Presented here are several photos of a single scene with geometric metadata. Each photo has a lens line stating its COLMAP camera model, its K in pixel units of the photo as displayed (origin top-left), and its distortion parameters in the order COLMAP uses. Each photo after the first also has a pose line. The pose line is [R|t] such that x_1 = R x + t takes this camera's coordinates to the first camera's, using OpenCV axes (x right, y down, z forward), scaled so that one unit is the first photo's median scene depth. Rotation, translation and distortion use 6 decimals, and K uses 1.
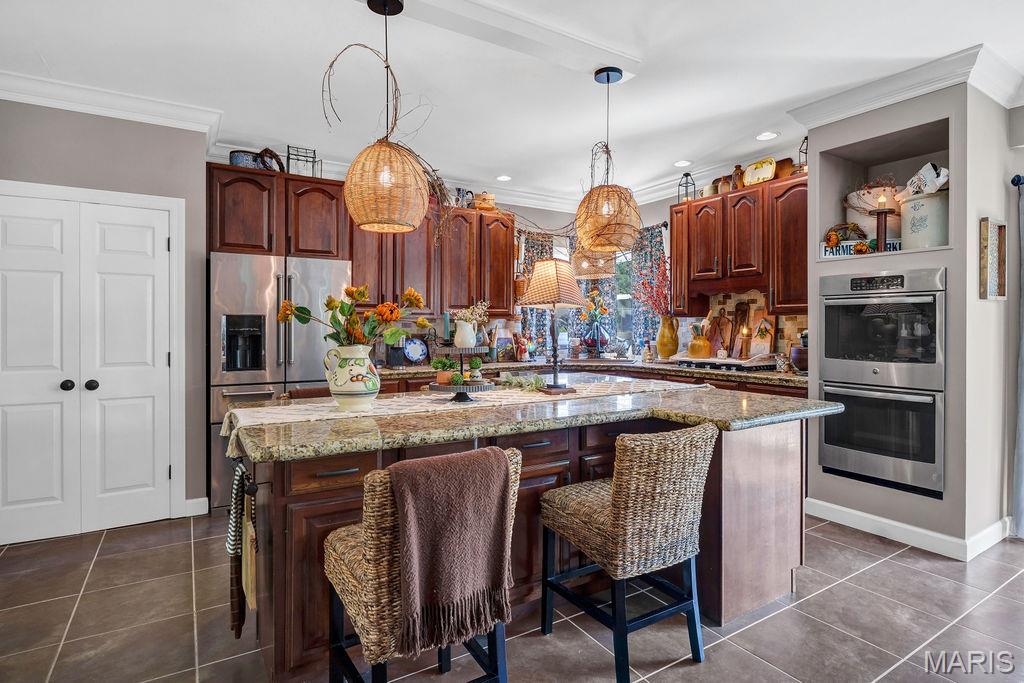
lens RADIAL K [[533.2, 0, 512.0], [0, 533.2, 328.4], [0, 0, 1]] dist [-0.000971, -0.000121]
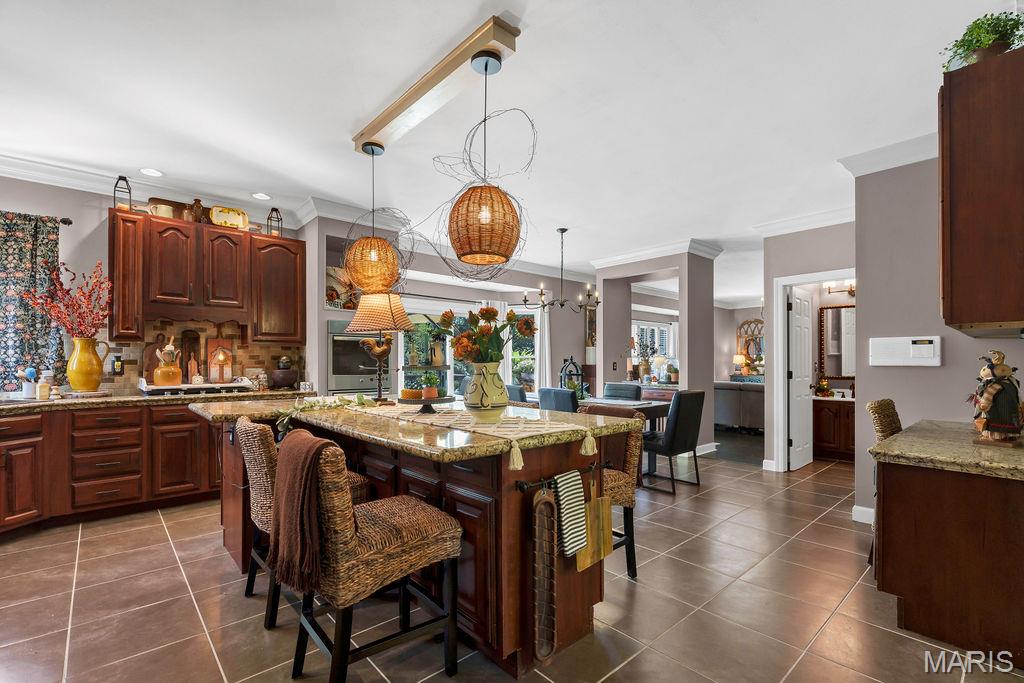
lens RADIAL K [[457.9, 0, 511.2], [0, 457.9, 364.0], [0, 0, 1]] dist [-0.000817, -0.000127]
pose [[-0.171682, 0.001383, 0.985151, -0.622796], [0.002632, 0.999996, -0.000945, 0.022252], [-0.985149, 0.002431, -0.171685, 0.596967]]
